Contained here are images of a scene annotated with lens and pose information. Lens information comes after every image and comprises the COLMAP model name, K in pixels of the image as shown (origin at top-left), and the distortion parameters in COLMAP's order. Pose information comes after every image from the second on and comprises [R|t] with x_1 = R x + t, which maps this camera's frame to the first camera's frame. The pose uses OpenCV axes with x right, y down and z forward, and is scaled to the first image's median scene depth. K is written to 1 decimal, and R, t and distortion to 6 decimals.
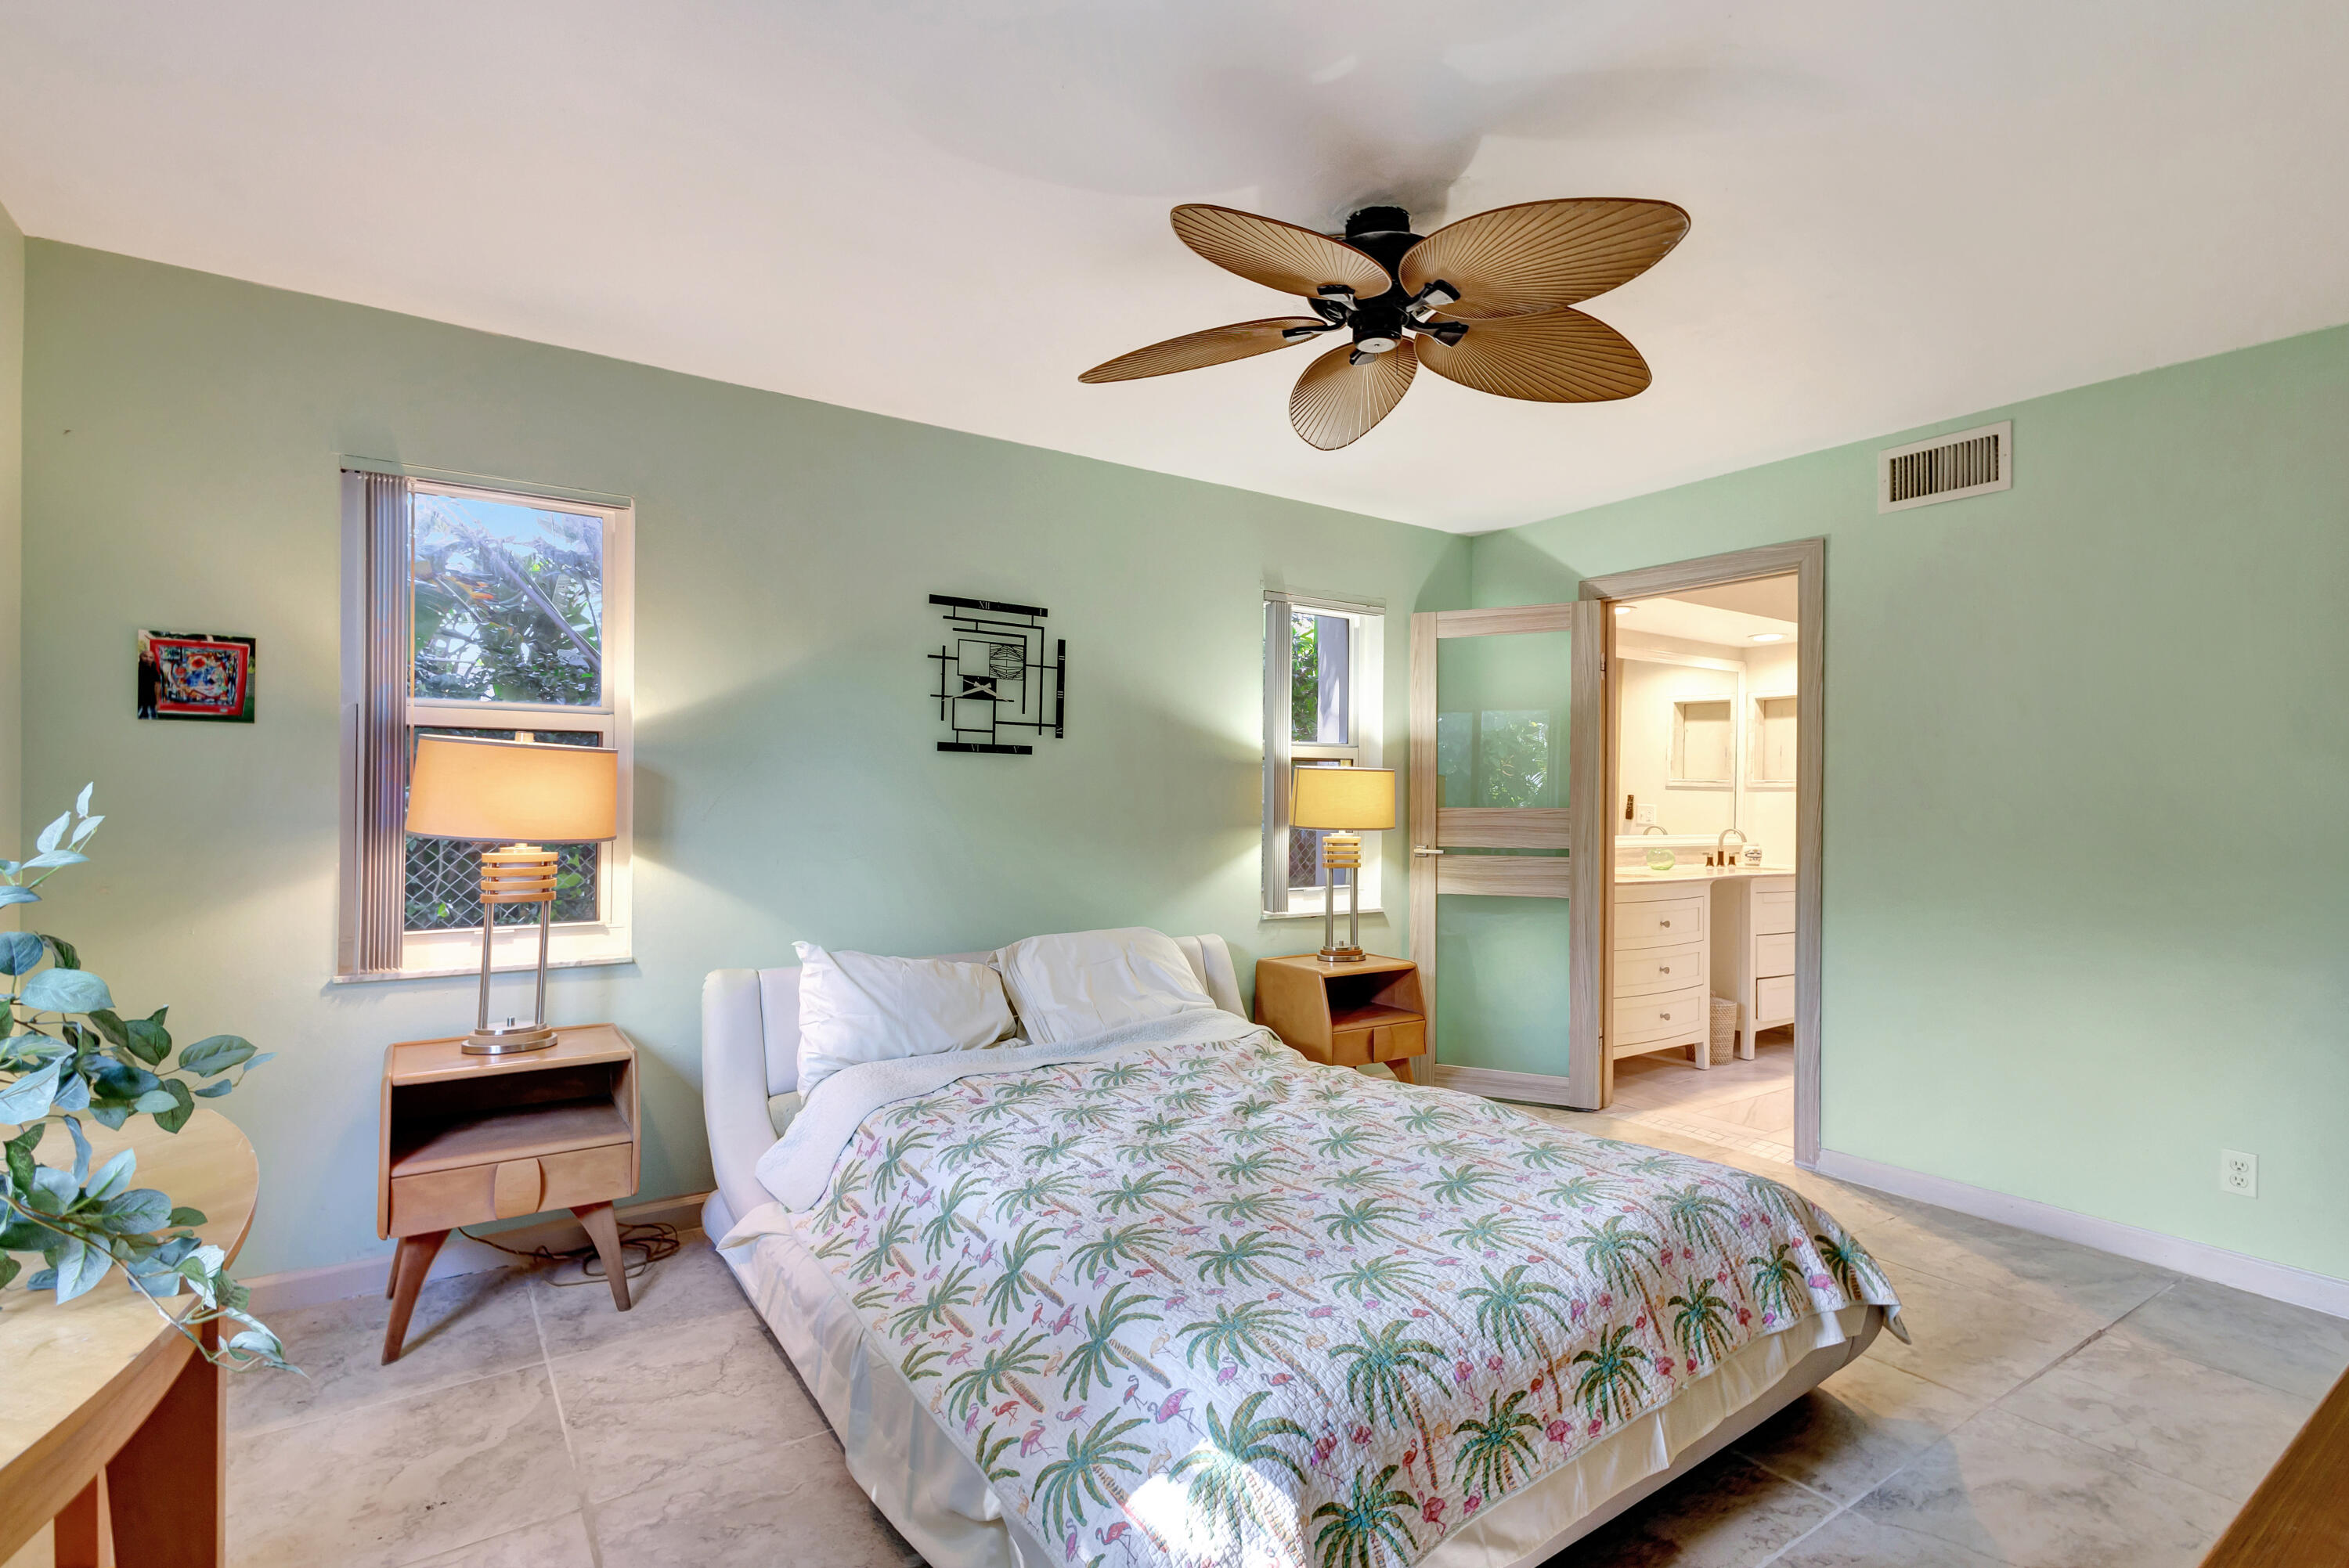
lens RADIAL K [[1105.0, 0, 1188.4], [0, 1105.0, 802.5], [0, 0, 1]] dist [0.020342, -0.000409]
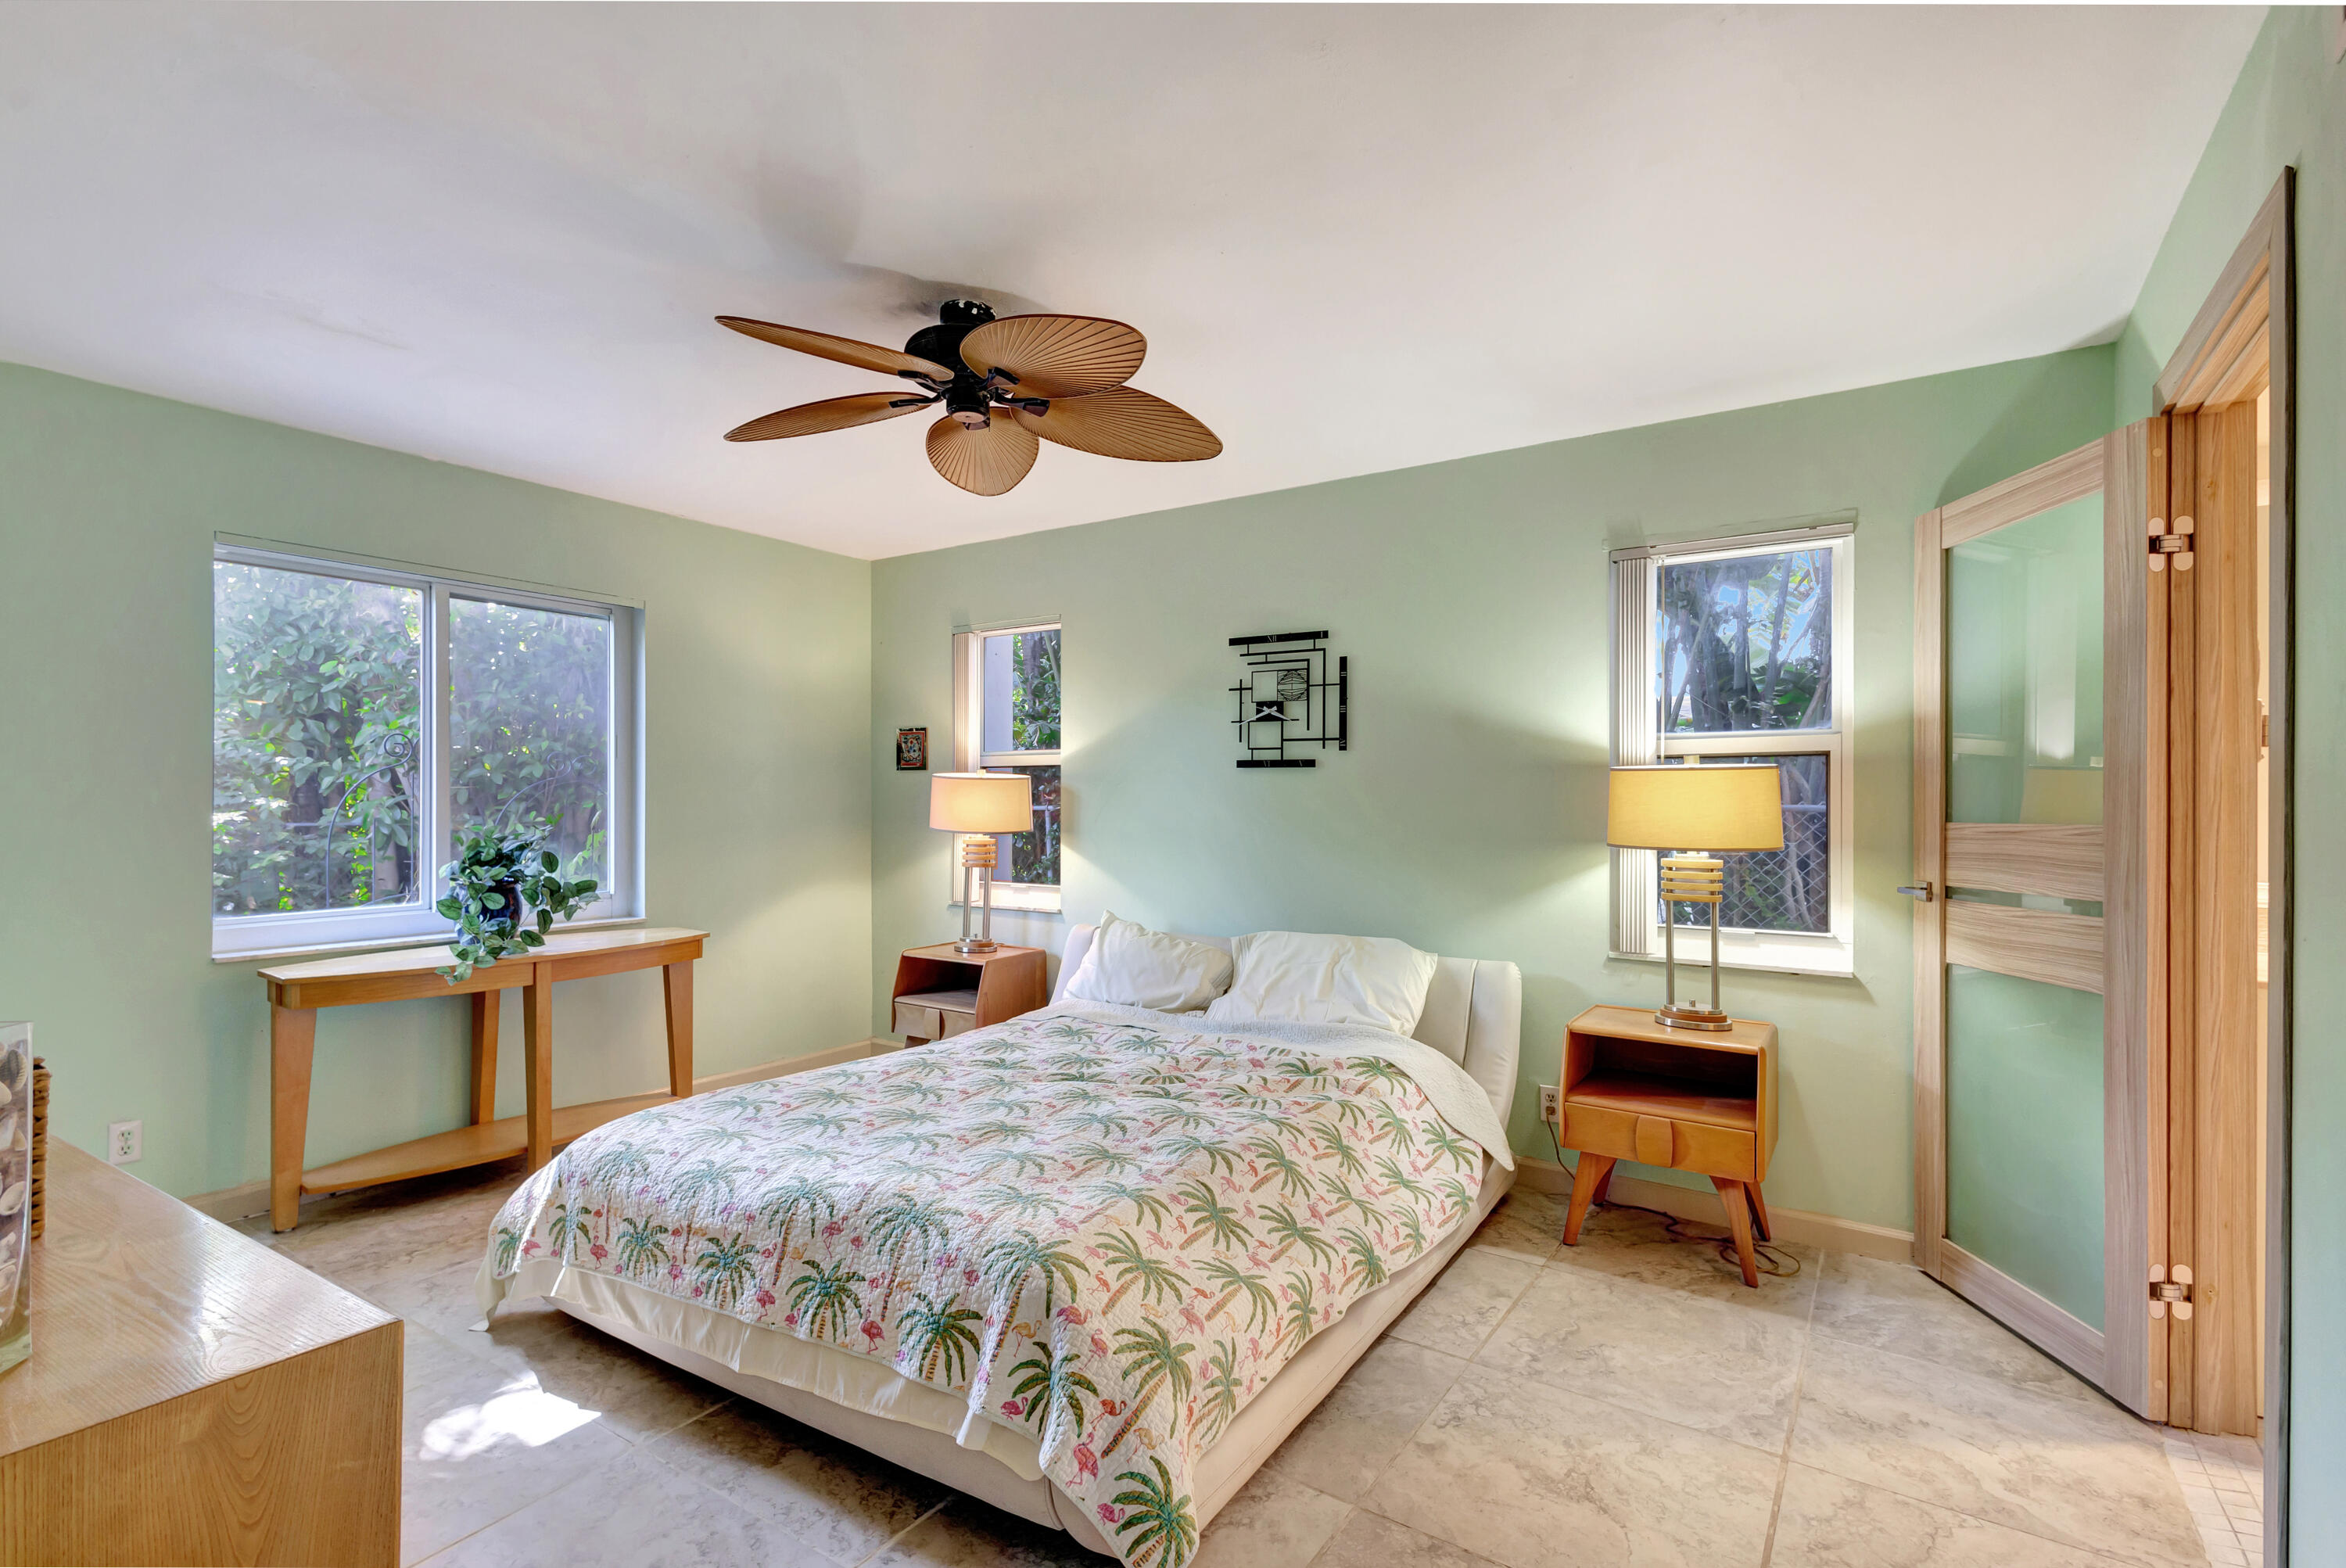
lens RADIAL K [[1103.7, 0, 1186.9], [0, 1103.7, 802.5], [0, 0, 1]] dist [0.020342, -0.000409]
pose [[0.376928, -0.004603, -0.926231, 0.840247], [-0.004066, 0.999970, -0.006624, -0.000987], [0.926234, 0.006263, 0.376898, 0.489005]]
